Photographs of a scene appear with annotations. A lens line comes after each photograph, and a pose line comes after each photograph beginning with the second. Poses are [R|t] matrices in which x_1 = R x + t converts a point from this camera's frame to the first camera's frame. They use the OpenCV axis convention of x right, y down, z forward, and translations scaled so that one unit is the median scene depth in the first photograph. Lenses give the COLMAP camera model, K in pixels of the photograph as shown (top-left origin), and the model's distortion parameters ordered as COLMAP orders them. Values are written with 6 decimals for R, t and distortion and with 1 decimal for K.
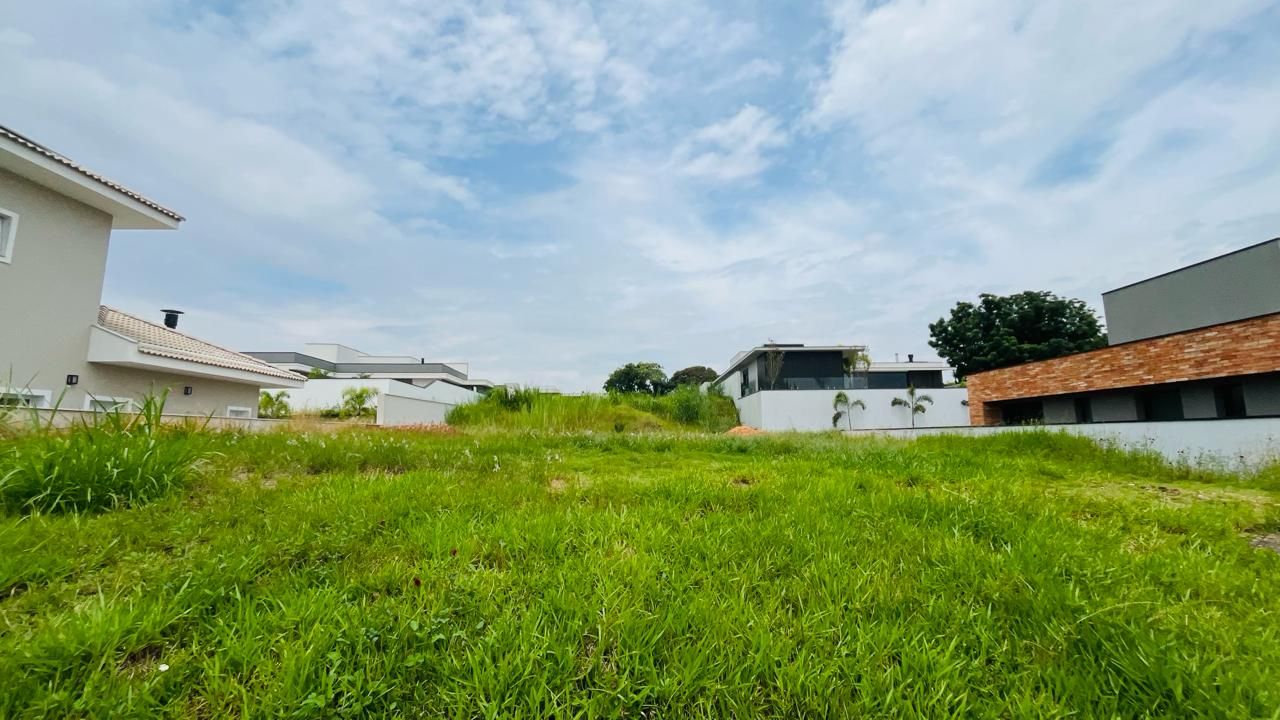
lens RADIAL K [[518.8, 0, 640.0], [0, 518.8, 360.0], [0, 0, 1]] dist [0.026606, 0.000047]
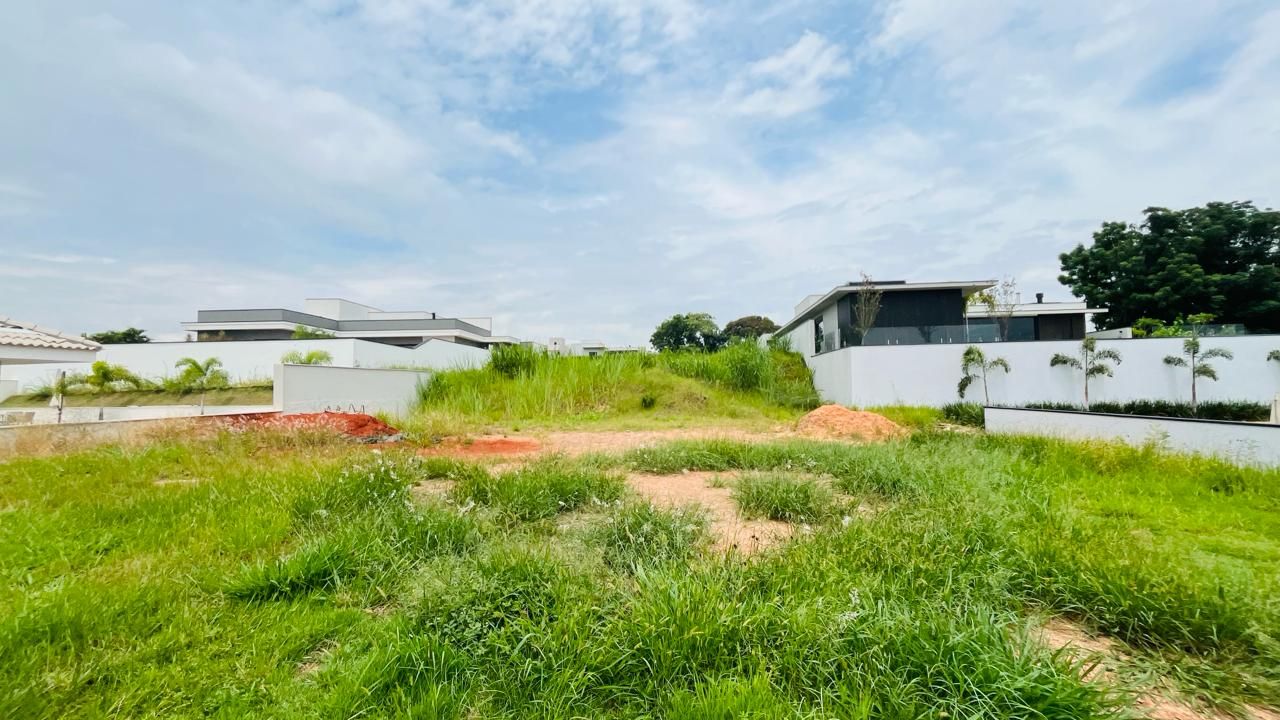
lens RADIAL K [[511.4, 0, 640.0], [0, 511.4, 360.0], [0, 0, 1]] dist [0.009044, 0.000055]
pose [[0.994530, -0.011989, -0.103759, 0.012343], [0.021576, 0.995546, 0.091772, 0.004172], [0.102197, -0.093509, 0.990360, 0.168740]]
